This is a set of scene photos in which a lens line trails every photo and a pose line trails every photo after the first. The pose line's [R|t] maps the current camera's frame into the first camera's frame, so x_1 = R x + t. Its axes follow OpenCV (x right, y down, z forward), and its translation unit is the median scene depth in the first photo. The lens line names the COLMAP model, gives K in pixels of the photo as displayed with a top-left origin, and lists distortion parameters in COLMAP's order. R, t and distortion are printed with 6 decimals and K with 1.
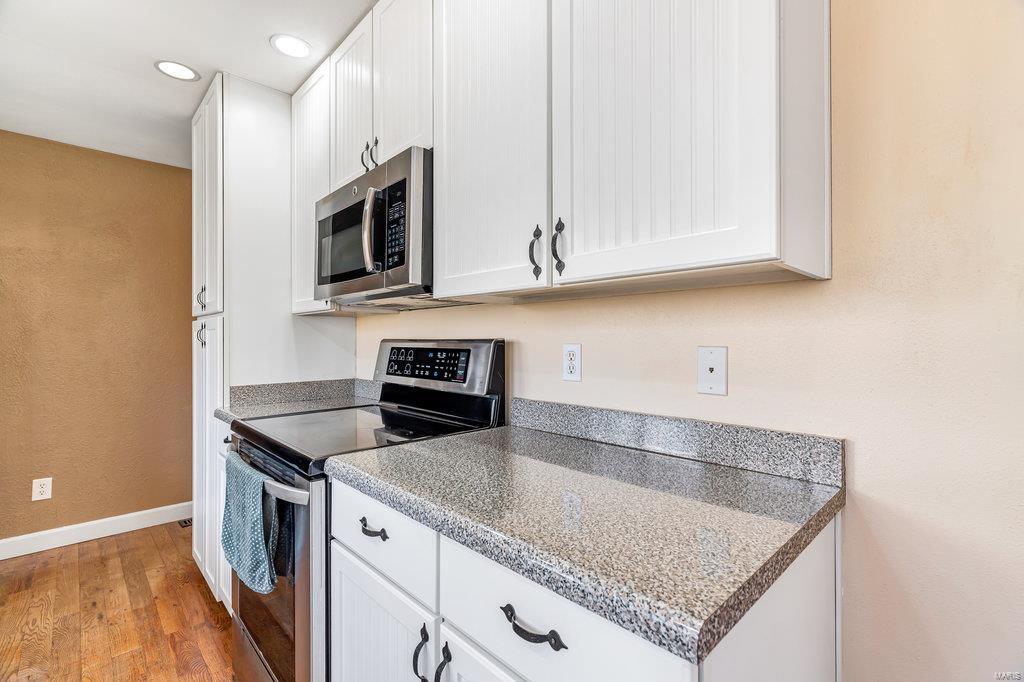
lens RADIAL K [[466.5, 0, 512.0], [0, 466.5, 341.0], [0, 0, 1]] dist [0.001022, 0.000000]
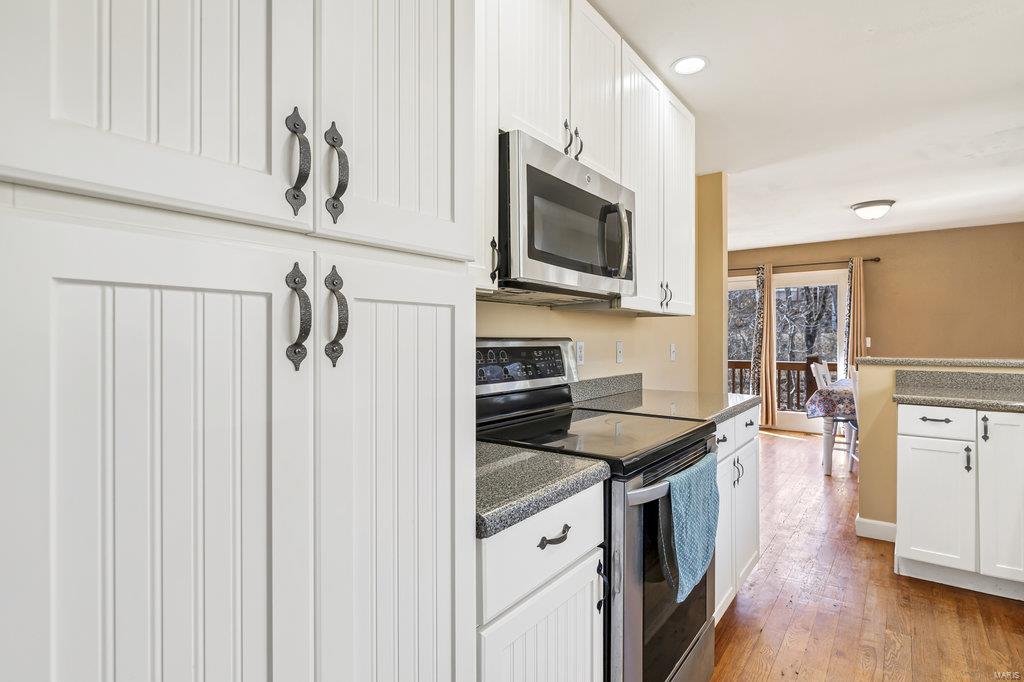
lens RADIAL K [[522.5, 0, 512.0], [0, 522.5, 341.0], [0, 0, 1]] dist [0.000526, 0.000257]
pose [[-0.174566, -0.006509, 0.984624, -1.426508], [-0.000754, 0.999979, 0.006477, -0.007996], [-0.984645, 0.000388, -0.174567, 1.313265]]
